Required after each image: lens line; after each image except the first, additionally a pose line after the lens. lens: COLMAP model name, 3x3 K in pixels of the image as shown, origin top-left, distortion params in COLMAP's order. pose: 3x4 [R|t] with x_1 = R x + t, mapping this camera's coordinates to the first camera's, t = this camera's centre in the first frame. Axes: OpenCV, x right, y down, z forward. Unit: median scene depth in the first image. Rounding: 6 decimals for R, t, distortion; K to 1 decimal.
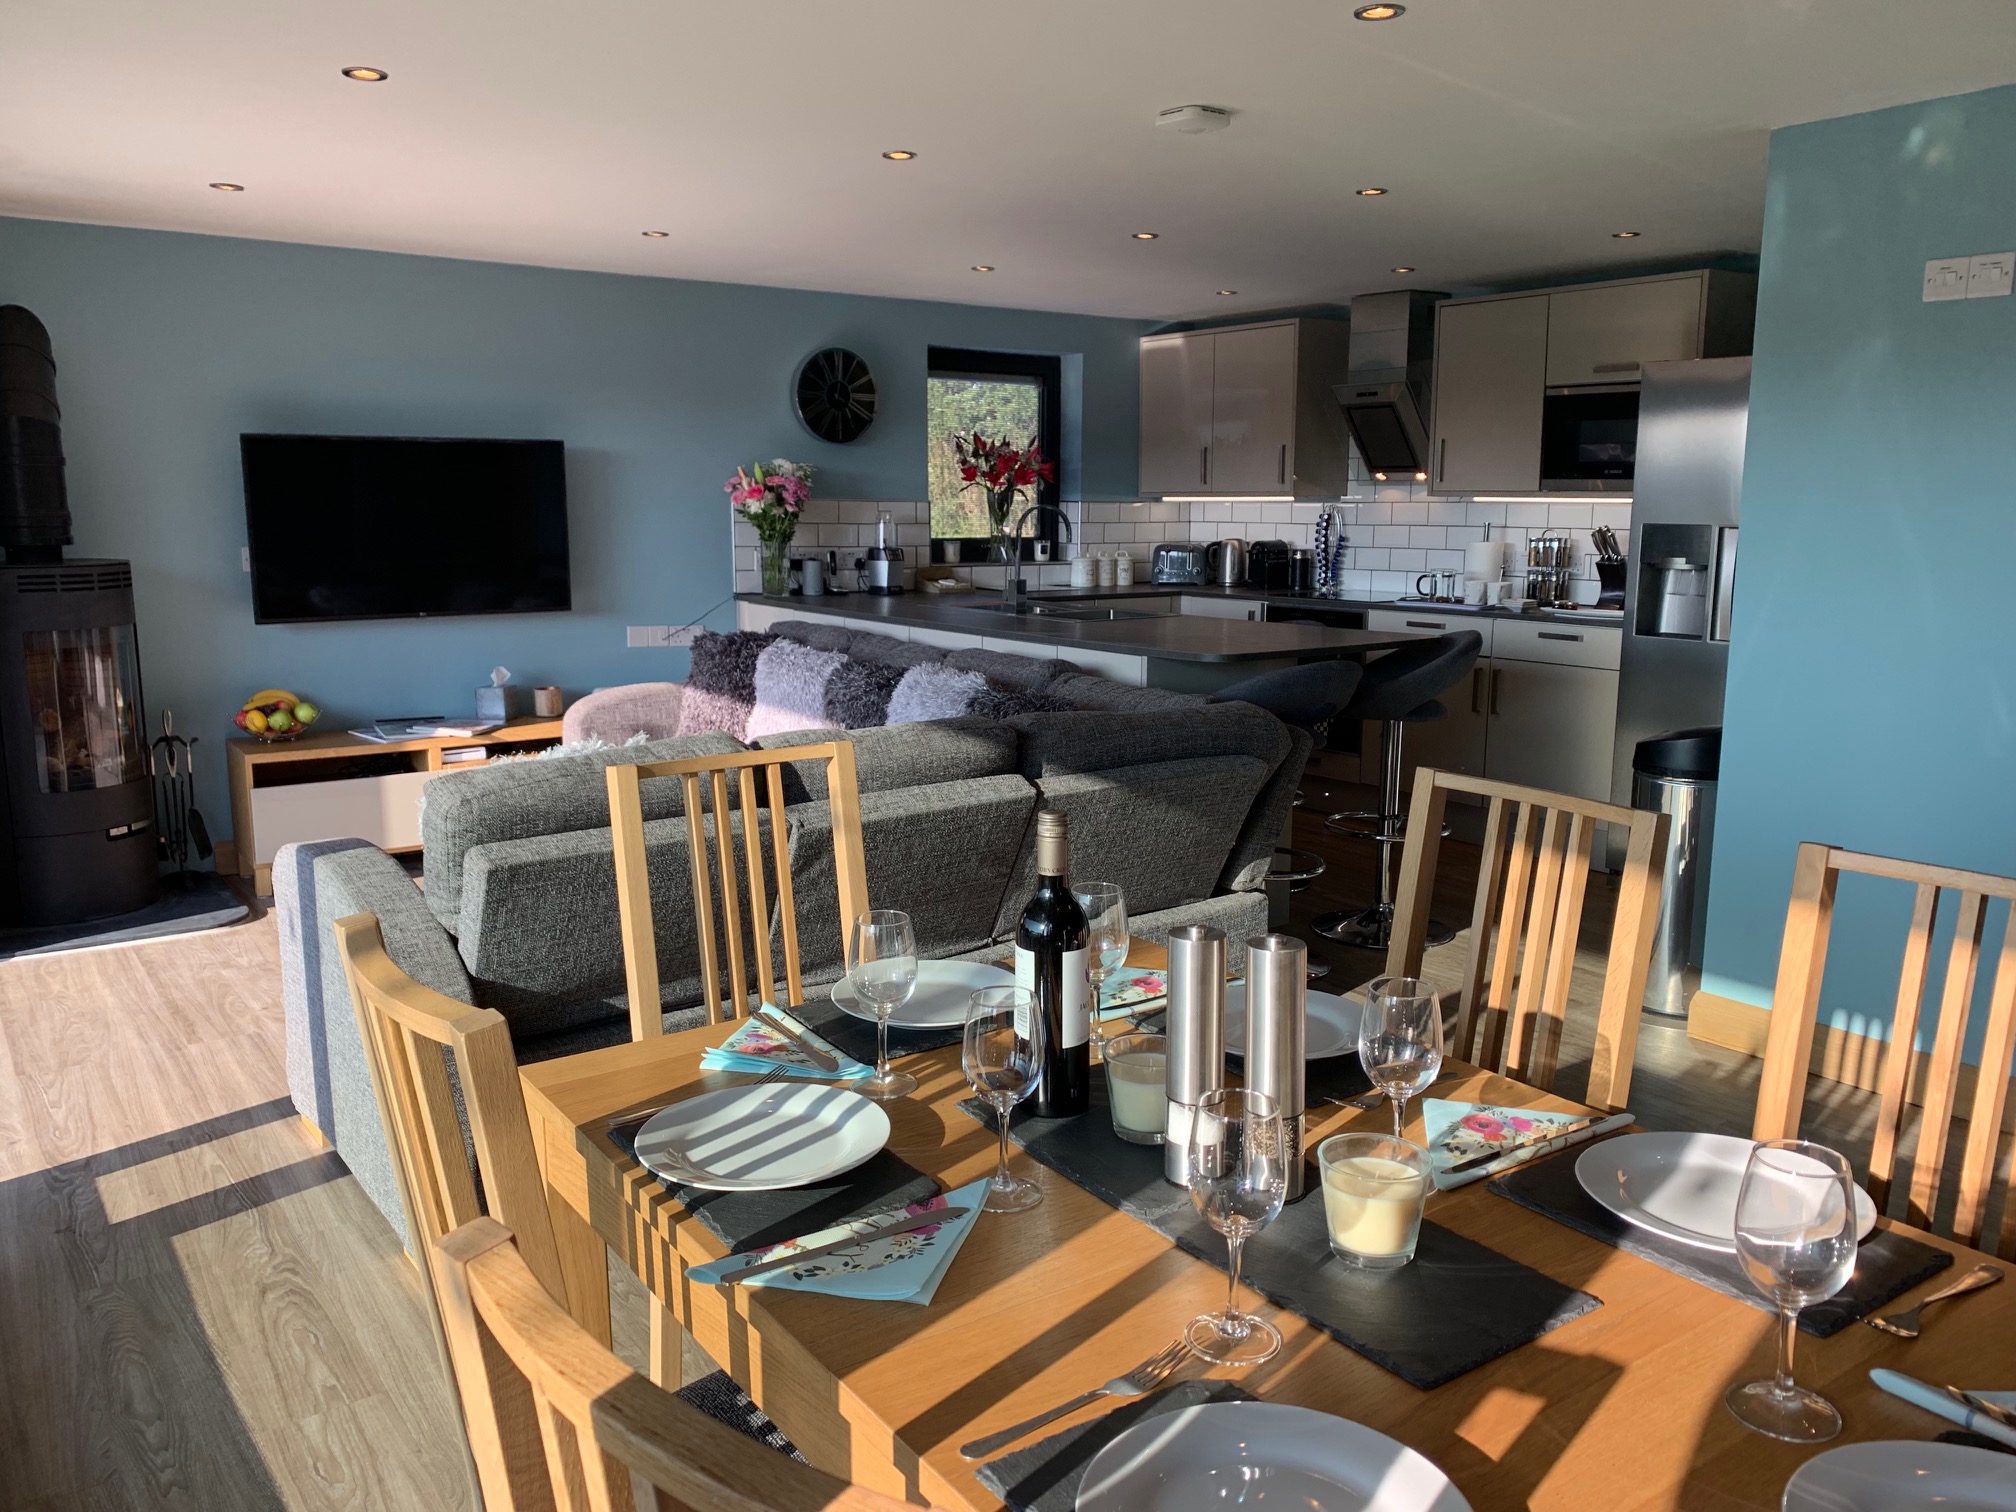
lens RADIAL K [[1476.5, 0, 1008.0], [0, 1476.5, 756.0], [0, 0, 1]] dist [0.055548, -0.001377]
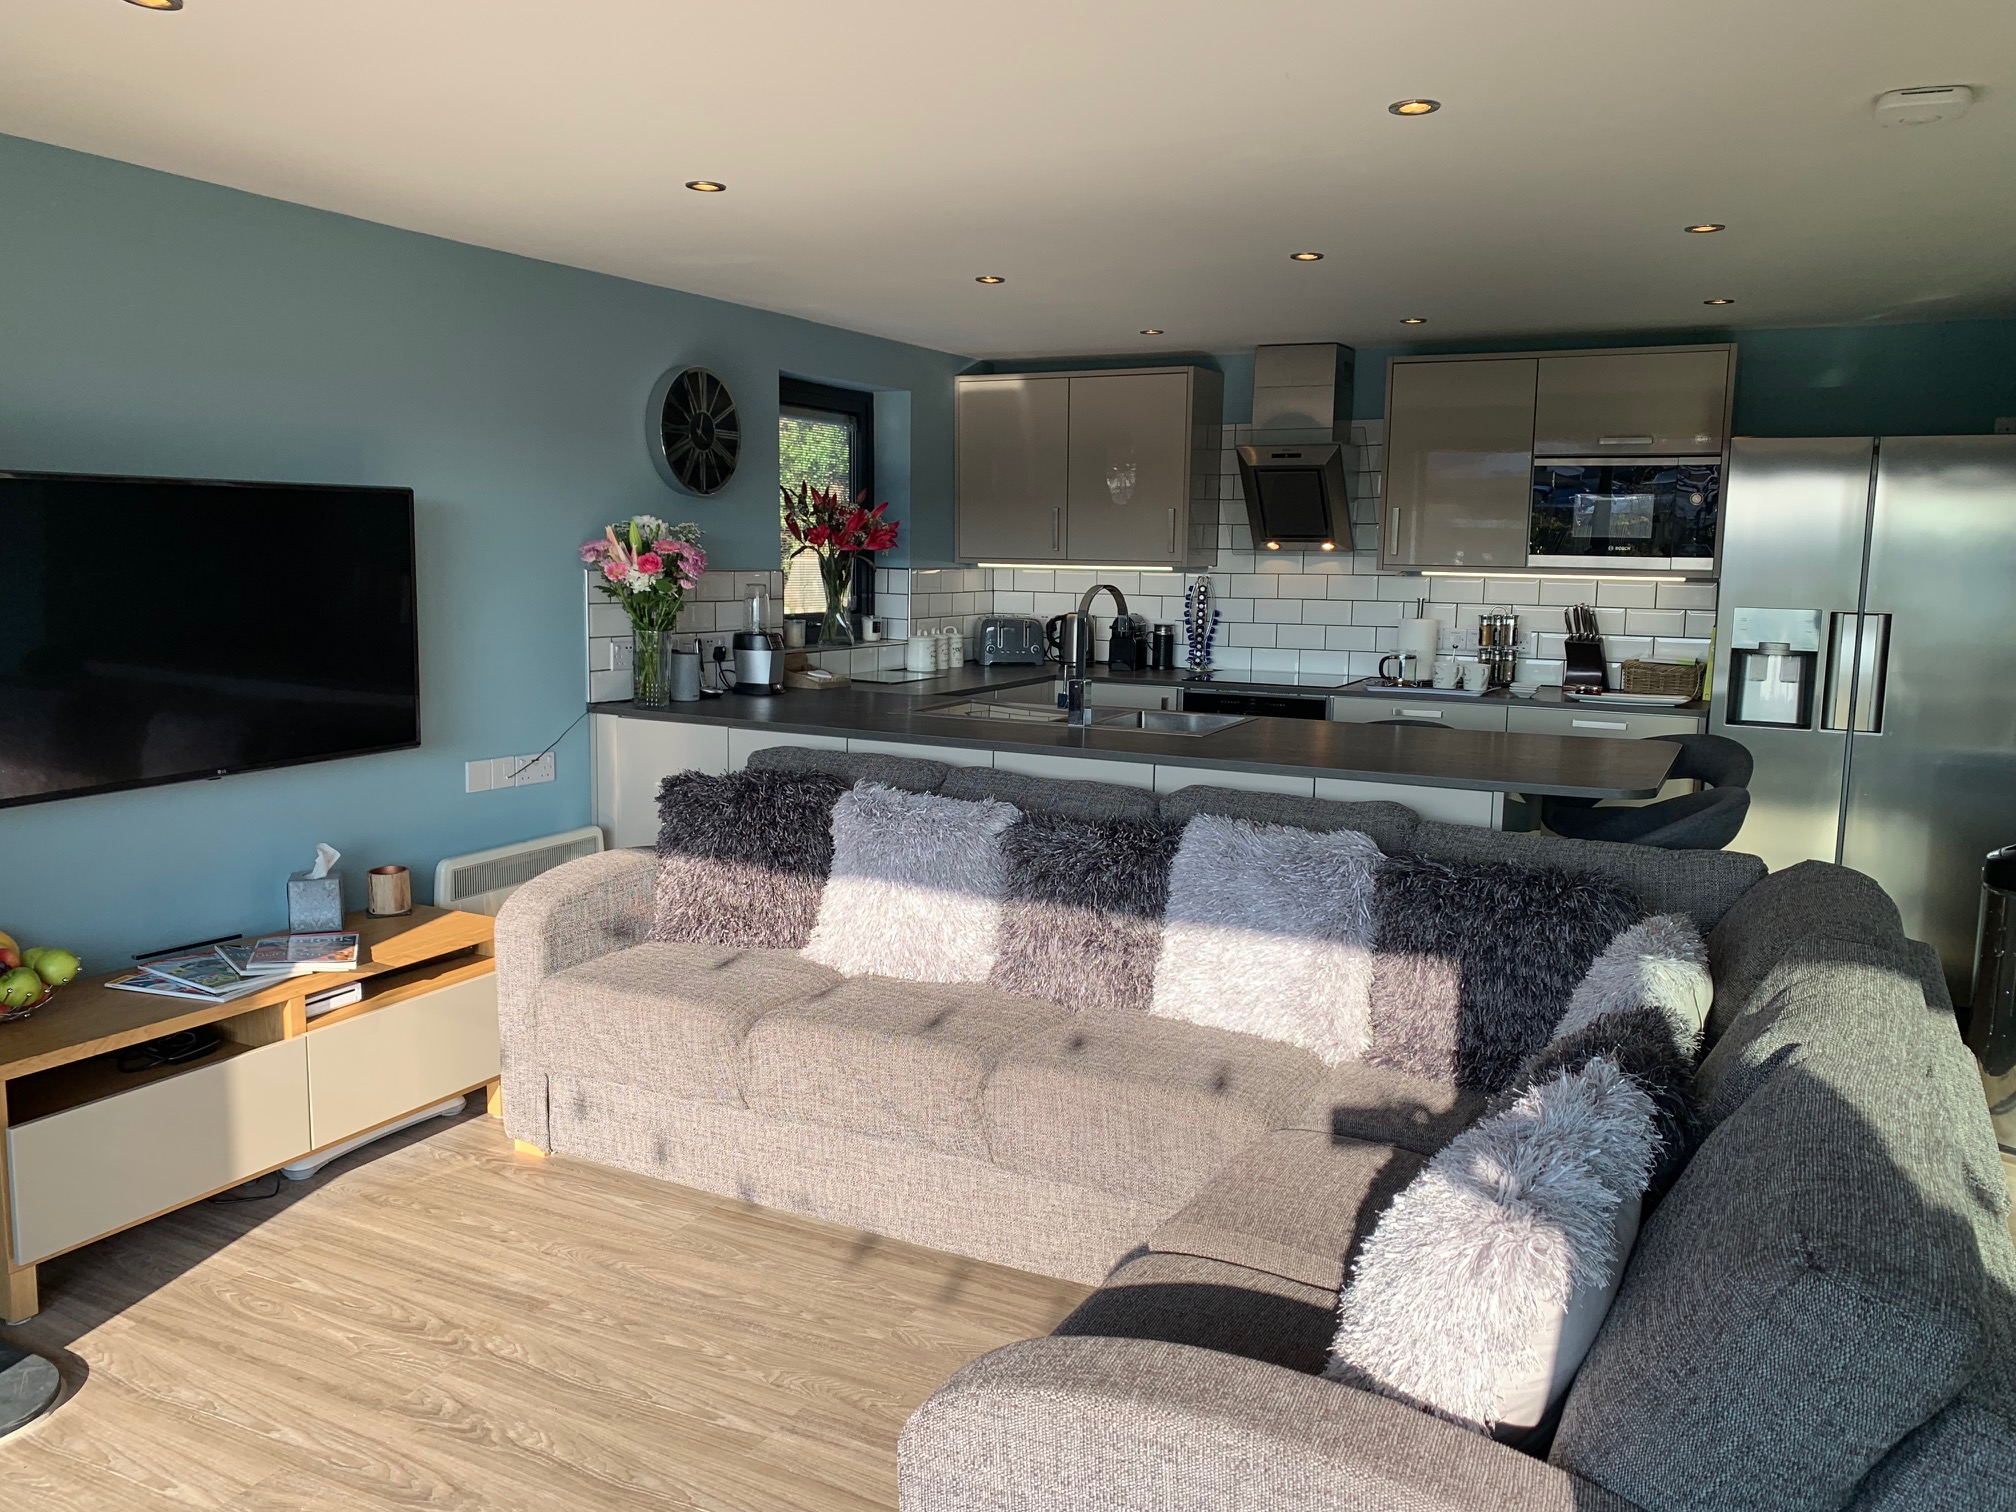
lens RADIAL K [[1501.5, 0, 1040.2], [0, 1501.5, 752.5], [0, 0, 1]] dist [0.077906, -0.057463]
pose [[0.902444, -0.050413, 0.427847, -0.287221], [0.064845, 0.997710, -0.019217, -0.055699], [-0.425899, 0.045087, 0.903647, 0.244064]]
